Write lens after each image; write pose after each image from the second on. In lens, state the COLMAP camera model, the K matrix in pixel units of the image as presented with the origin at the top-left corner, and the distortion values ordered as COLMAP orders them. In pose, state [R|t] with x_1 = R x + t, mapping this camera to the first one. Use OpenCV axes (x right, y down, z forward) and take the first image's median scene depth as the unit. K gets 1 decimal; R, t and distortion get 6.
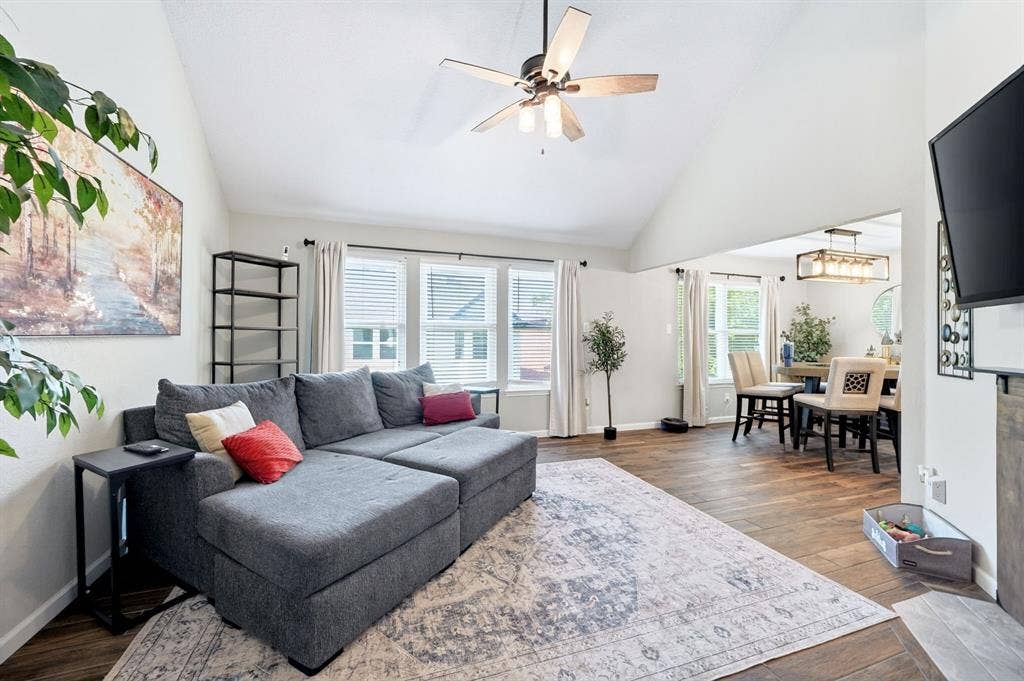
lens RADIAL K [[401.6, 0, 514.4], [0, 401.6, 334.1], [0, 0, 1]] dist [-0.001646, 0.000126]
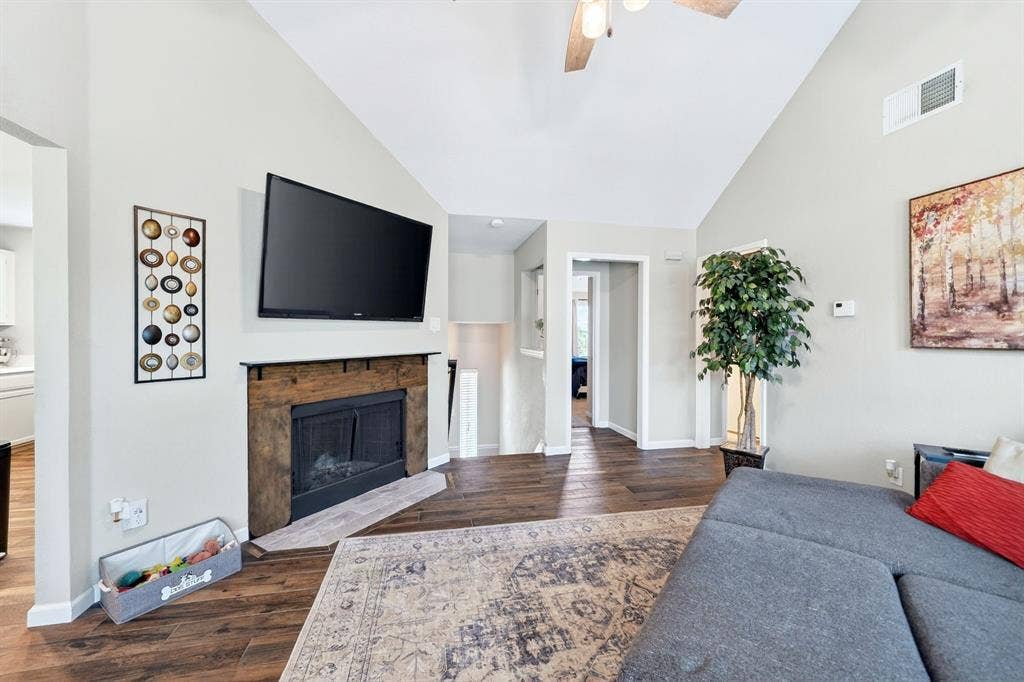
lens RADIAL K [[411.1, 0, 513.9], [0, 411.1, 326.9], [0, 0, 1]] dist [-0.003188, -0.000159]
pose [[-0.990528, -0.010790, 0.136888, 0.154067], [-0.013605, 0.999714, -0.019651, -0.016546], [-0.136637, -0.021327, -0.990392, 2.114693]]
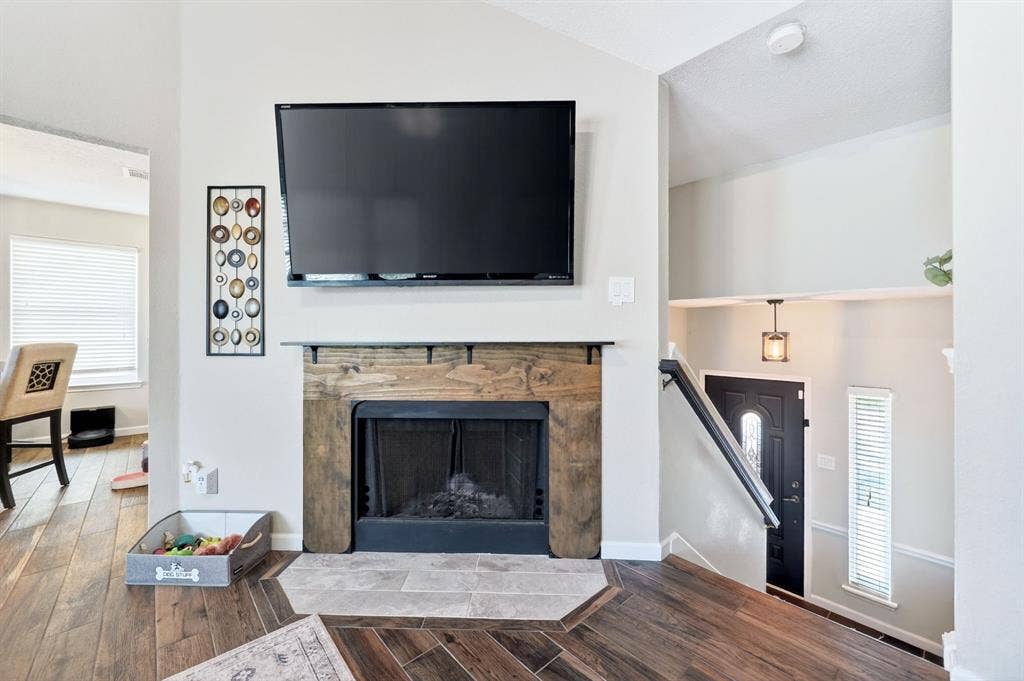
lens RADIAL K [[401.6, 0, 514.4], [0, 401.6, 334.1], [0, 0, 1]] dist [-0.001646, 0.000126]
pose [[-0.369928, -0.005092, 0.929047, -0.048502], [-0.010689, 0.999942, 0.001225, 0.053165], [-0.928999, -0.009477, -0.369961, 0.828342]]
